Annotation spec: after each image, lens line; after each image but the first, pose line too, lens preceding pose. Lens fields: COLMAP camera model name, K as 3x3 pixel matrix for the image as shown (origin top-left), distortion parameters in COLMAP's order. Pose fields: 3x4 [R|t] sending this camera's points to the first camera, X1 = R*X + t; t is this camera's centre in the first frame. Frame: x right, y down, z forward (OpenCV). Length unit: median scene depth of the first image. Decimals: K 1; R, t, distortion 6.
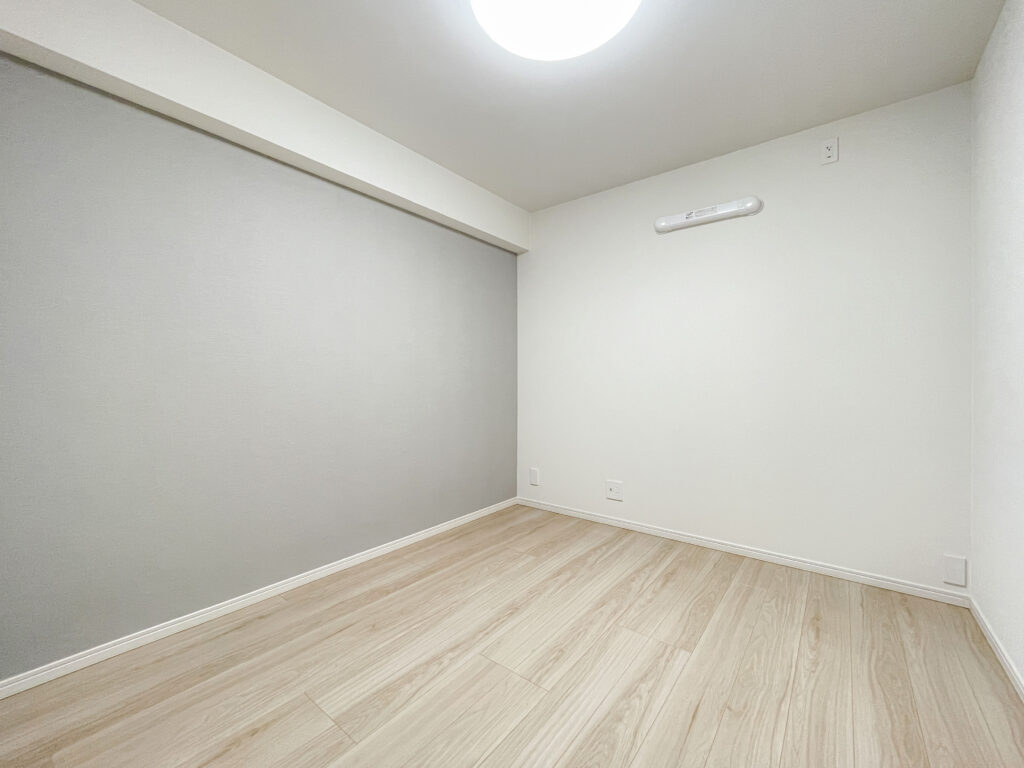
lens RADIAL K [[412.6, 0, 512.2], [0, 412.6, 385.8], [0, 0, 1]] dist [0.003053, 0.000603]
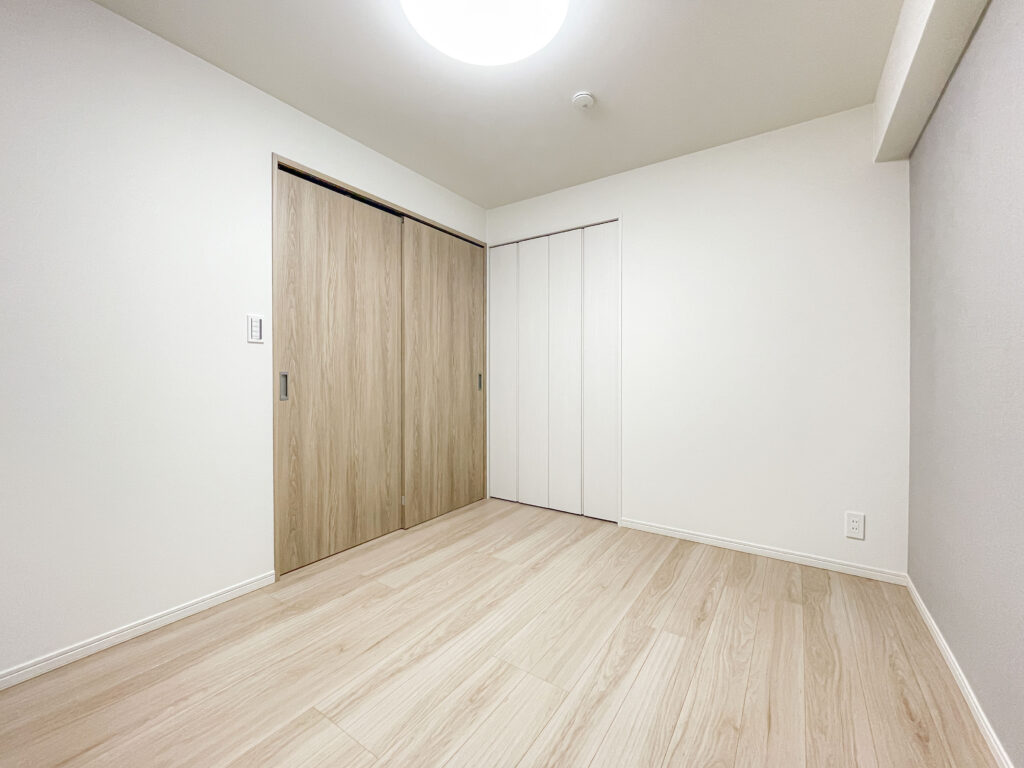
lens RADIAL K [[412.6, 0, 511.1], [0, 412.6, 379.3], [0, 0, 1]] dist [0.003053, 0.000603]
pose [[-0.997985, -0.001729, -0.063430, 0.084302], [-0.002913, 0.999823, 0.018579, -0.017005], [0.063387, 0.018727, -0.997813, 1.610307]]
